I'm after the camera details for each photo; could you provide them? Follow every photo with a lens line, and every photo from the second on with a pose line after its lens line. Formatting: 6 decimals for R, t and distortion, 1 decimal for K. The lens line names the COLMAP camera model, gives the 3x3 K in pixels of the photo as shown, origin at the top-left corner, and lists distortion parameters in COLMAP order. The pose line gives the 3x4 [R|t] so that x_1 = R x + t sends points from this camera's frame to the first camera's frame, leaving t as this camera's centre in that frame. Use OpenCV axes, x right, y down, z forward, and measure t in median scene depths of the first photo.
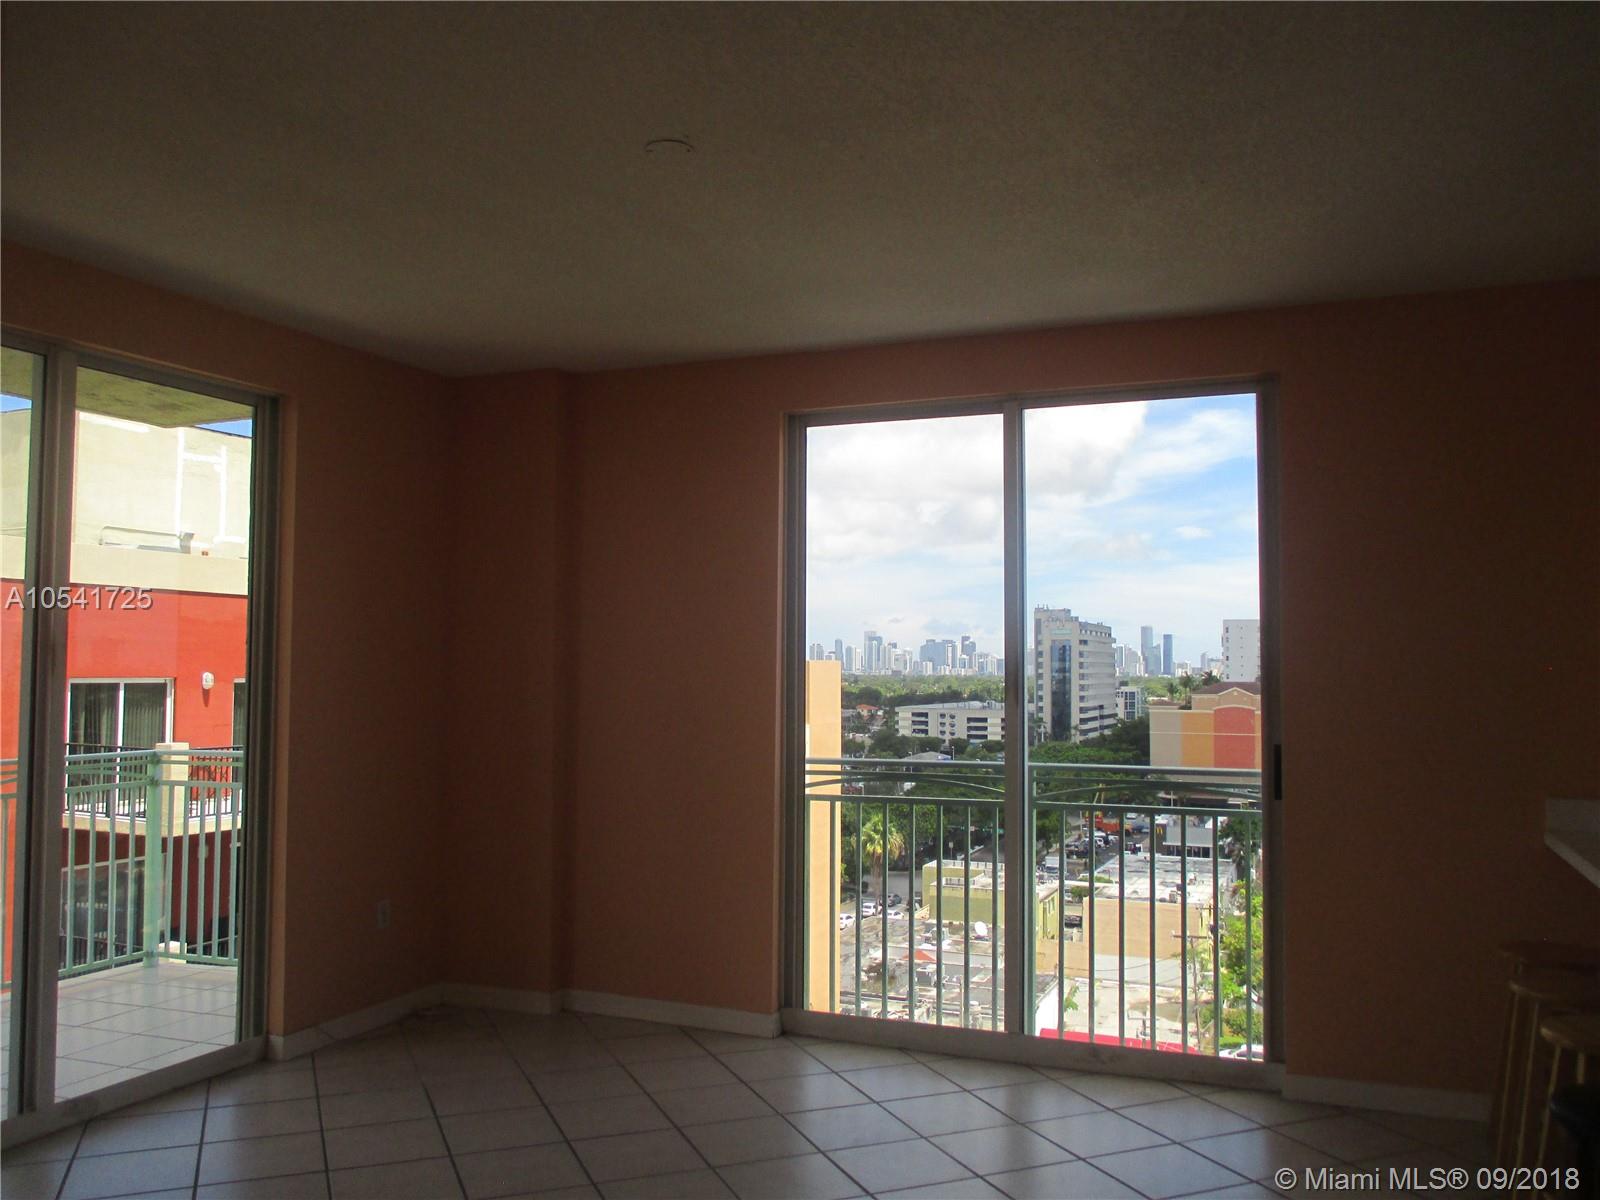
lens RADIAL K [[1321.1, 0, 800.0], [0, 1321.1, 600.0], [0, 0, 1]] dist [0.043545, -0.093337]
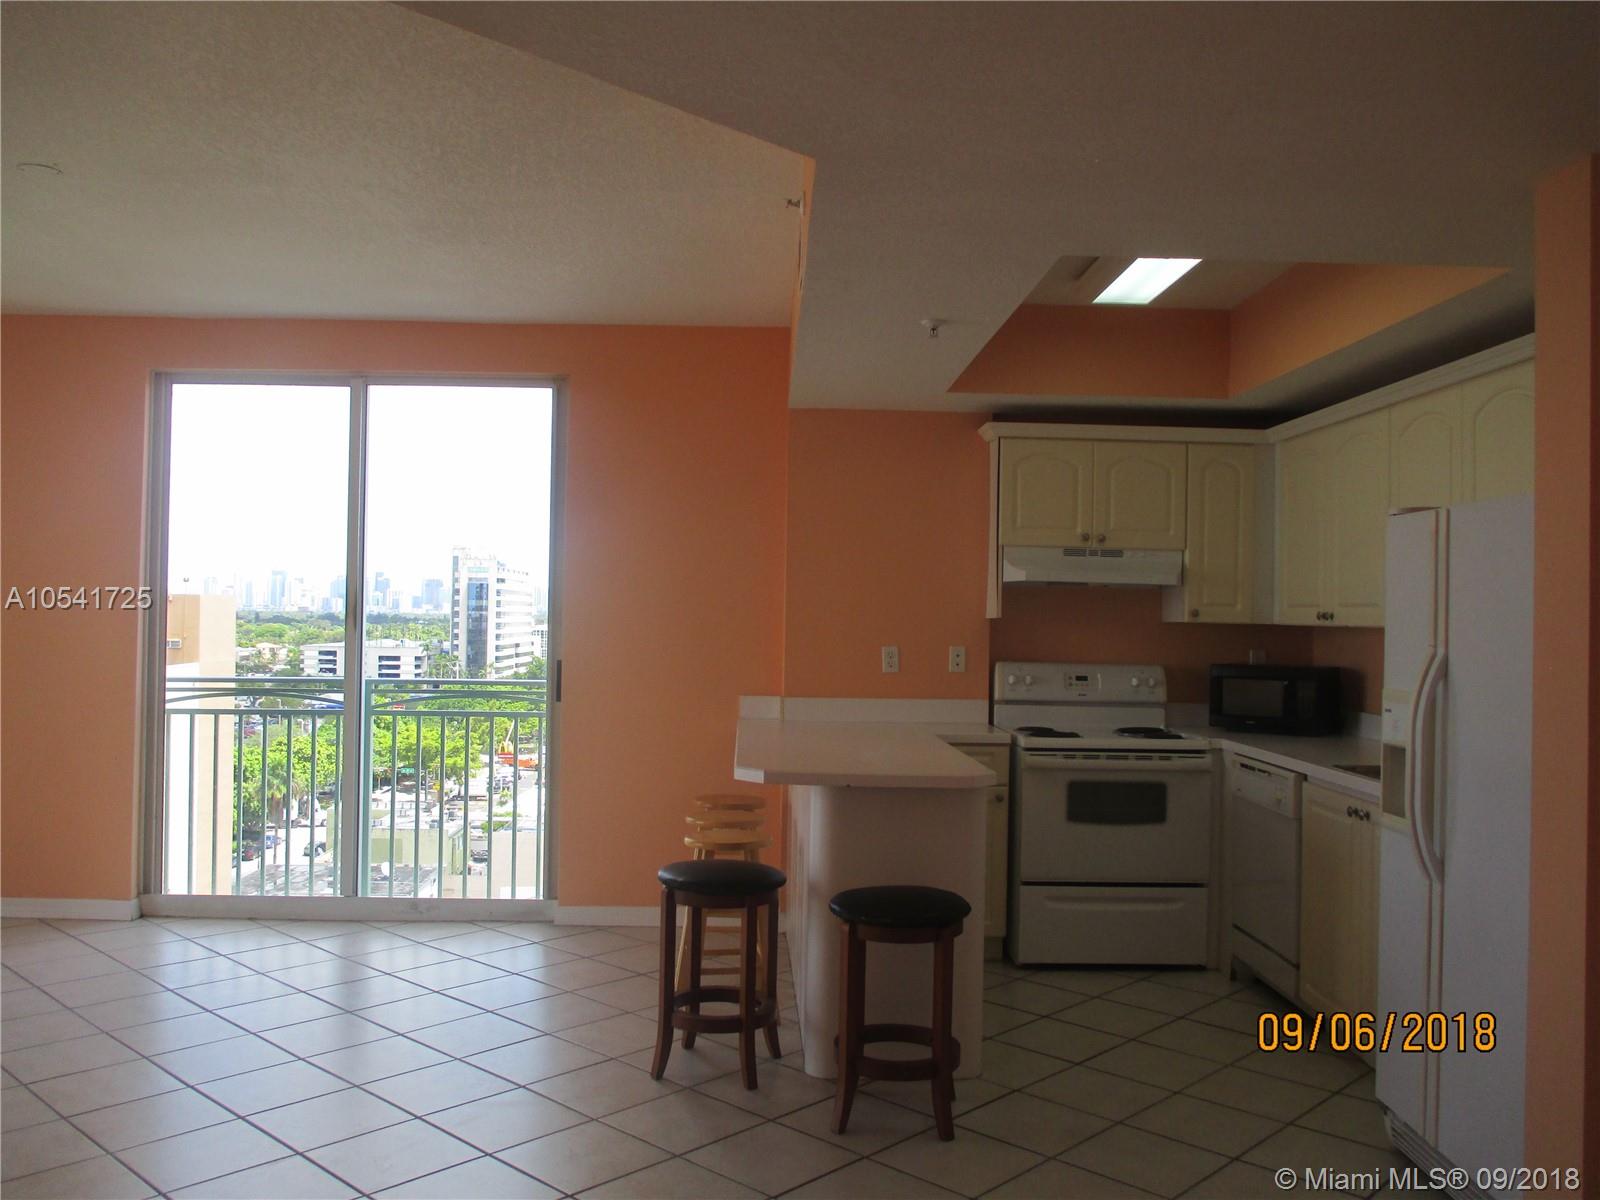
lens RADIAL K [[1323.9, 0, 800.0], [0, 1323.9, 600.0], [0, 0, 1]] dist [-0.027488, 0.001795]
pose [[0.907624, 0.013253, 0.419575, 0.022952], [-0.032730, 0.998693, 0.039257, -0.007847], [-0.418507, -0.049363, 0.906871, -0.241264]]
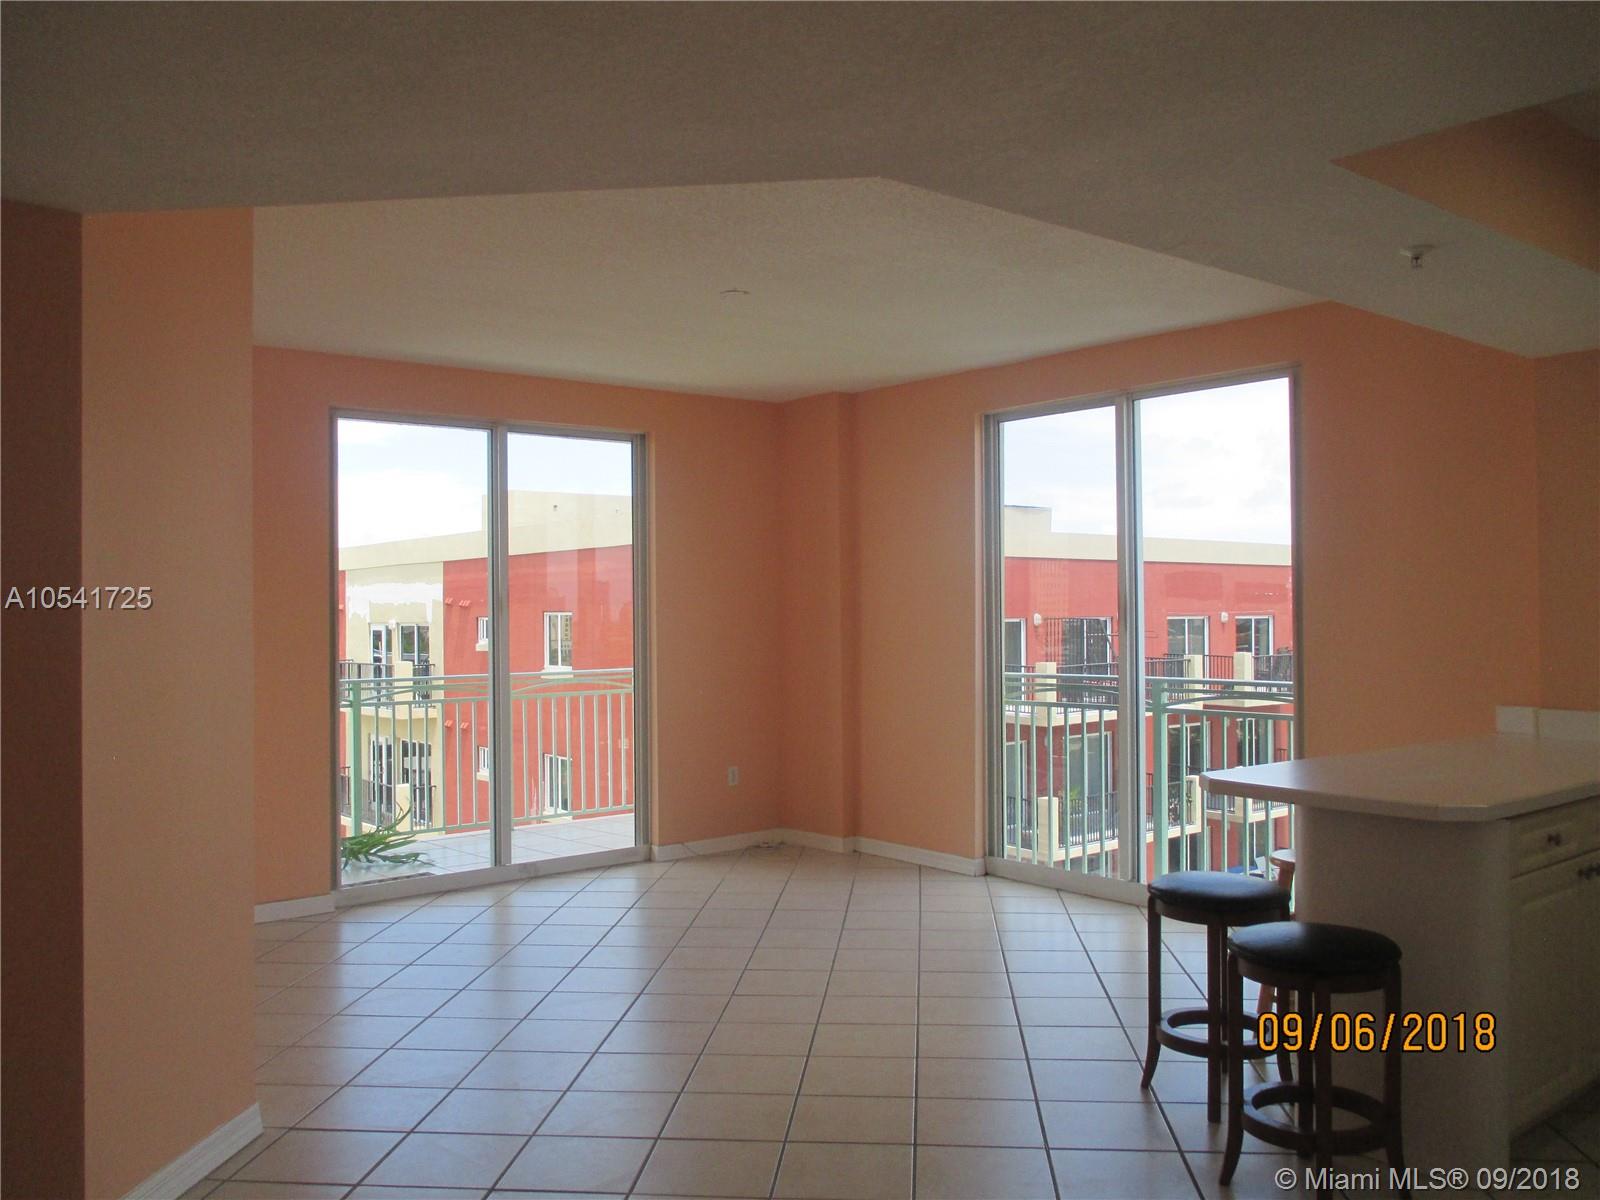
lens RADIAL K [[1323.9, 0, 800.0], [0, 1323.9, 600.0], [0, 0, 1]] dist [-0.027488, 0.001795]
pose [[0.891378, -0.021182, -0.452766, 0.421647], [0.041812, 0.998491, 0.035605, -0.009948], [0.451329, -0.050668, 0.890918, -0.270393]]
